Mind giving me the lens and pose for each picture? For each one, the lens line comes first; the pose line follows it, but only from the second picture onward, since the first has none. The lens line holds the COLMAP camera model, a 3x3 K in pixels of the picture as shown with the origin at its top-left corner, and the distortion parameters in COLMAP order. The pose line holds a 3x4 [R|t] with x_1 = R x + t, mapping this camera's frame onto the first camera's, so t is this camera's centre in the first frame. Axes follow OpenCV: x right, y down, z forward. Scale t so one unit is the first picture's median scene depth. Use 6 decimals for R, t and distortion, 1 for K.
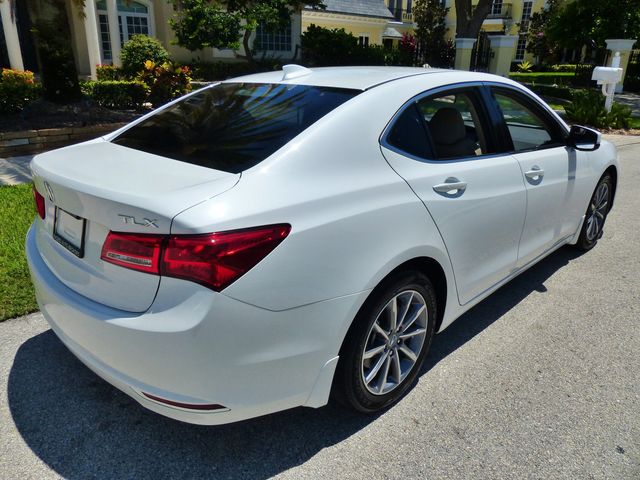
lens RADIAL K [[493.1, 0, 311.6], [0, 493.1, 236.9], [0, 0, 1]] dist [-0.013802, 0.003283]
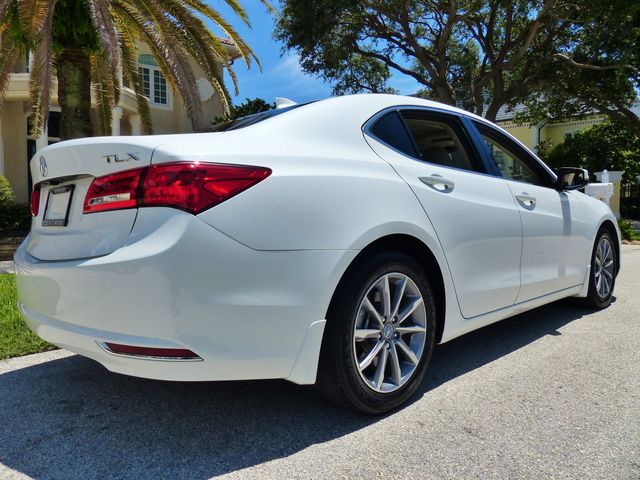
lens RADIAL K [[491.4, 0, 309.6], [0, 491.4, 240.0], [0, 0, 1]] dist [-0.003775, -0.002446]
pose [[0.999378, -0.023024, -0.026704, 0.046009], [0.013837, 0.952710, -0.303566, 0.327570], [0.032430, 0.303008, 0.952436, 0.066885]]
